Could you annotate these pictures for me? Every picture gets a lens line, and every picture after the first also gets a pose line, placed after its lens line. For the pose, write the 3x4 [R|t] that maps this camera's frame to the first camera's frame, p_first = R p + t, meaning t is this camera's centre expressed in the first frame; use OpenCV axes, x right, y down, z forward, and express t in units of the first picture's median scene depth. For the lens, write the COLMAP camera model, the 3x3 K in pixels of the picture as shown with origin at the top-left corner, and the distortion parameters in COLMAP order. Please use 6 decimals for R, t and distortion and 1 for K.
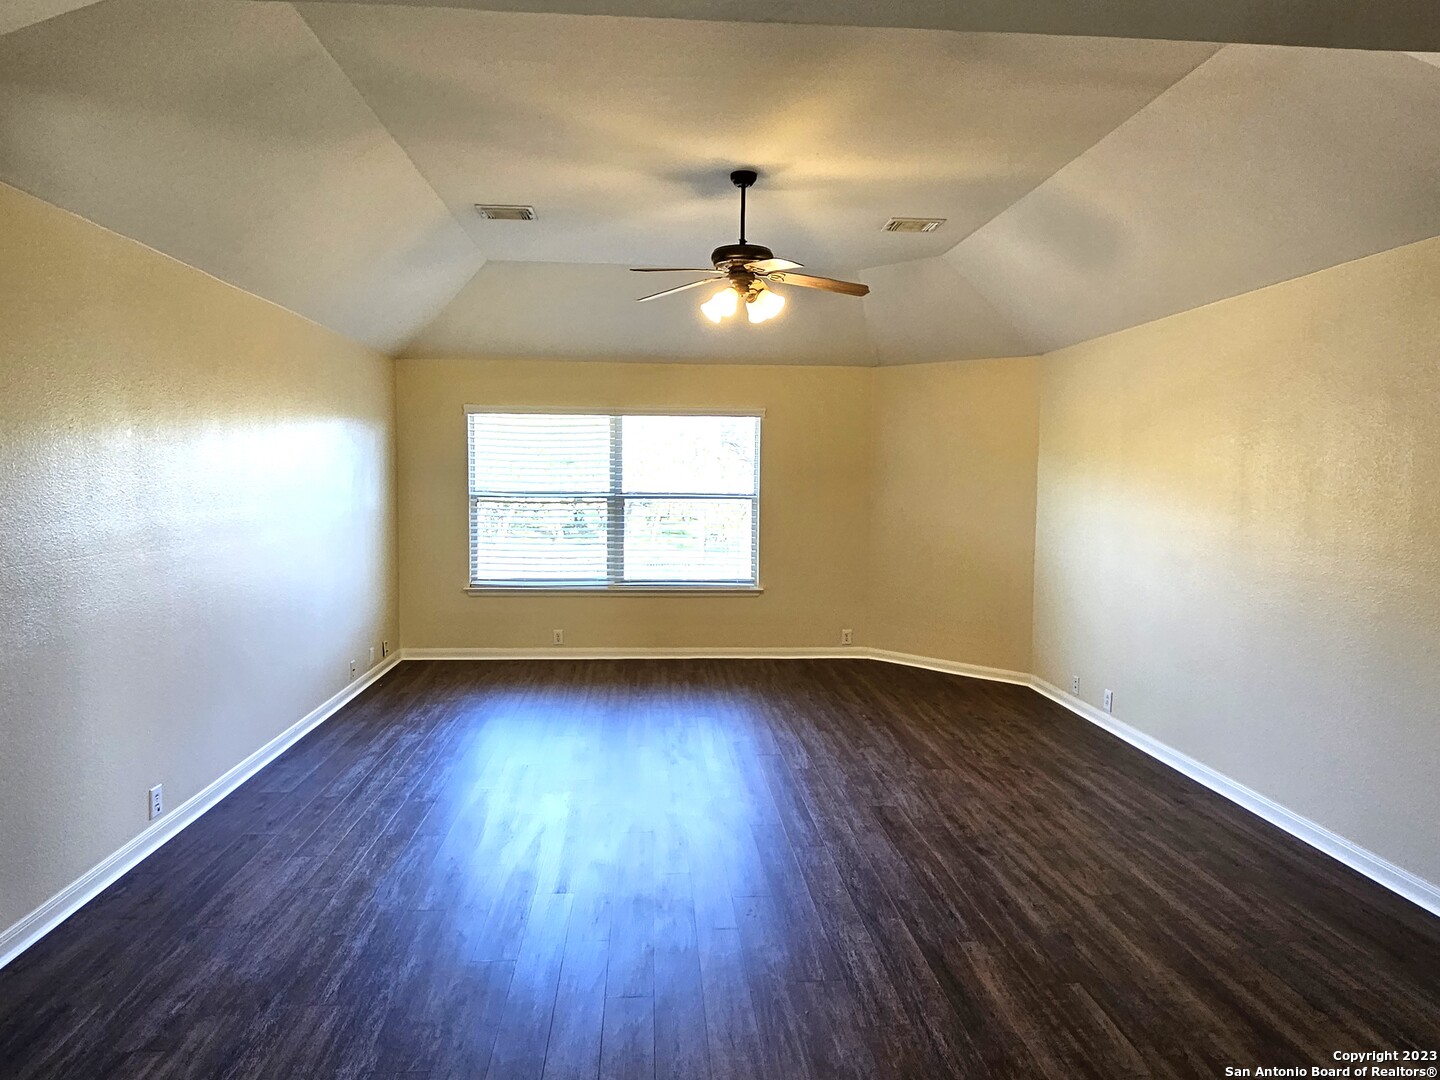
lens RADIAL K [[885.4, 0, 713.0], [0, 885.4, 541.1], [0, 0, 1]] dist [0.005088, -0.001806]
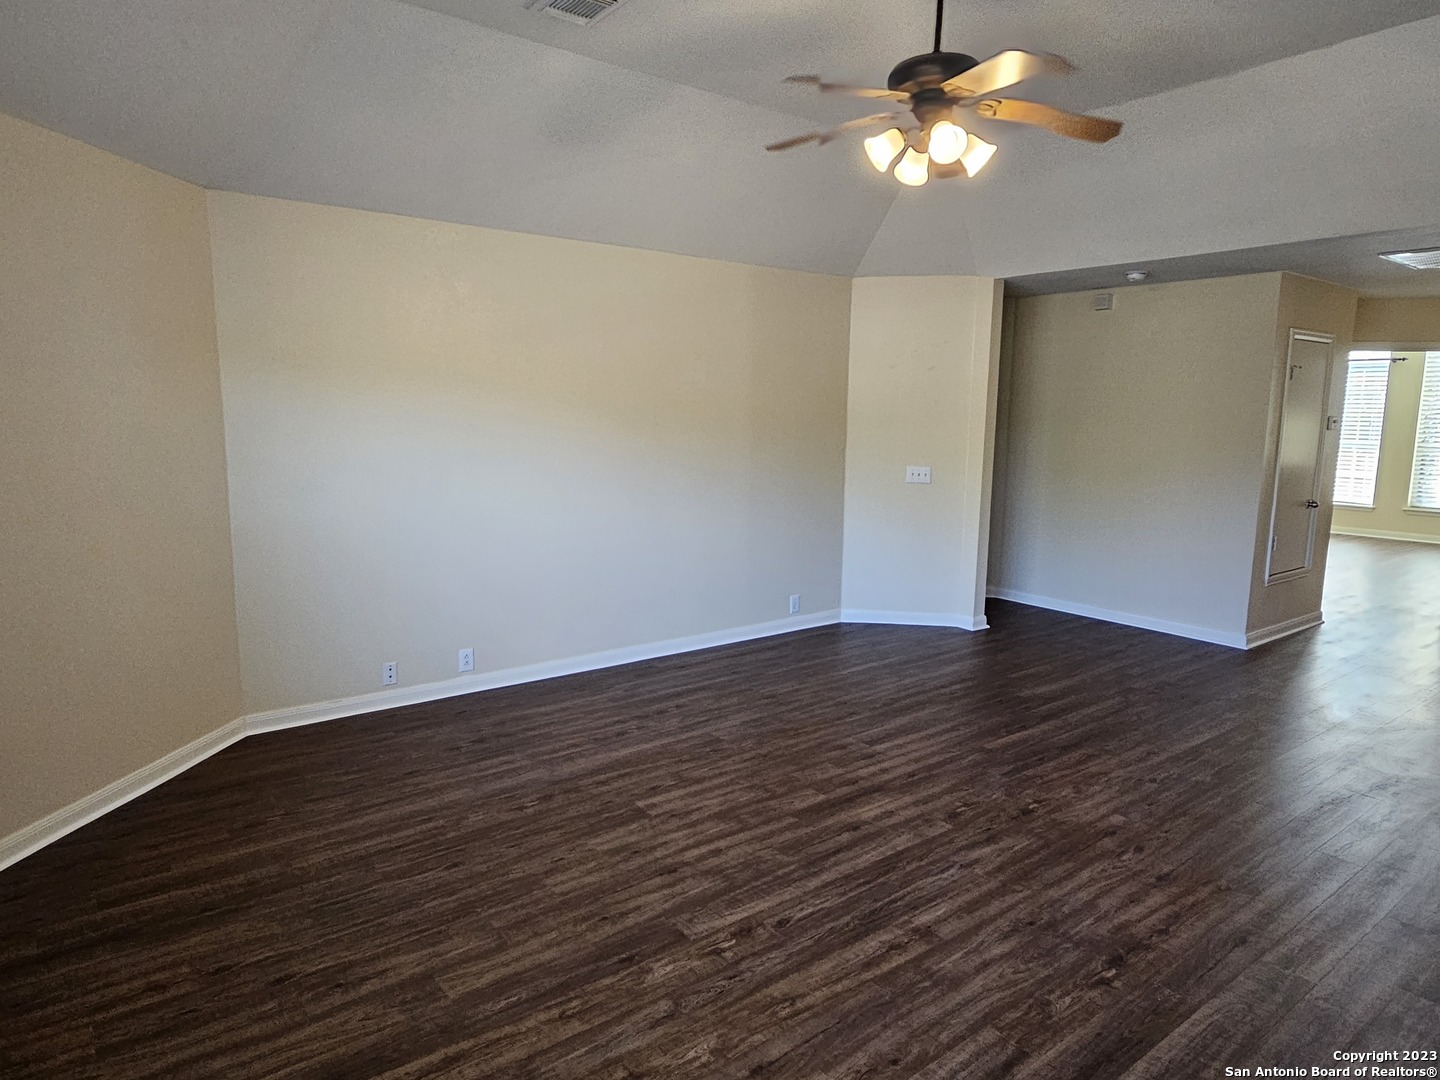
lens RADIAL K [[885.4, 0, 721.0], [0, 885.4, 541.0], [0, 0, 1]] dist [0.005088, -0.001806]
pose [[-0.542823, -0.150274, 0.826293, -0.296350], [0.045373, 0.977177, 0.207522, -0.077998], [-0.838620, 0.150140, -0.523616, 0.938372]]
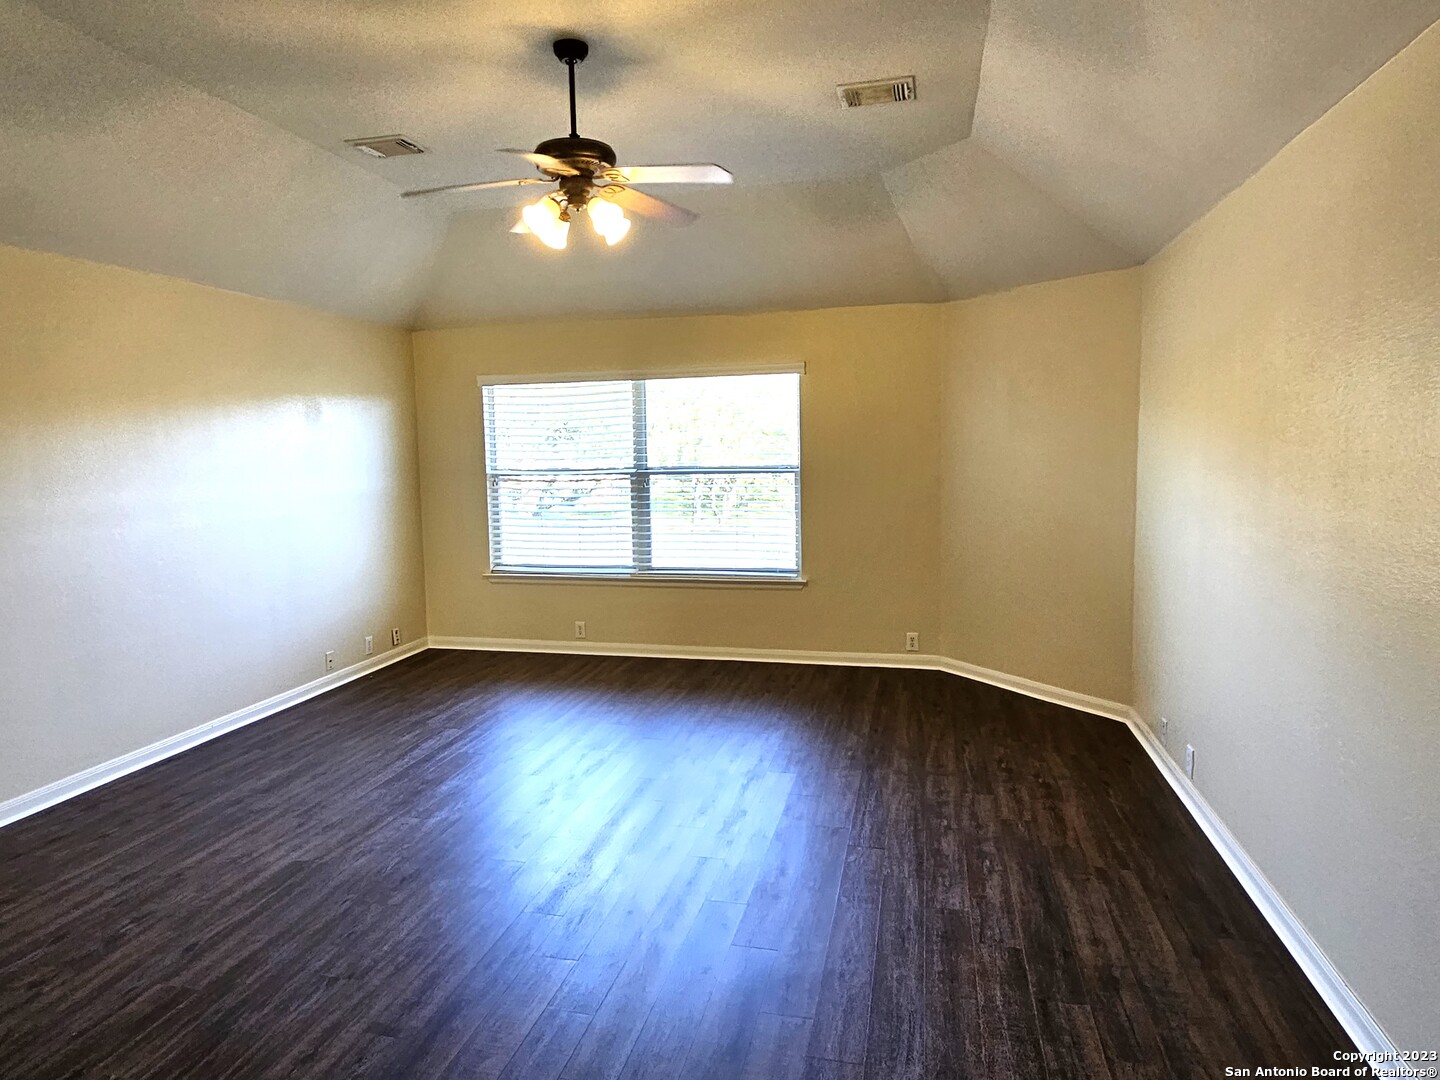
lens RADIAL K [[885.4, 0, 722.2], [0, 885.4, 538.8], [0, 0, 1]] dist [0.005088, -0.001806]
pose [[0.953292, 0.004491, -0.302017, 0.235651], [0.004173, 0.999598, 0.028036, -0.009126], [0.302021, -0.027987, 0.952890, 0.187494]]
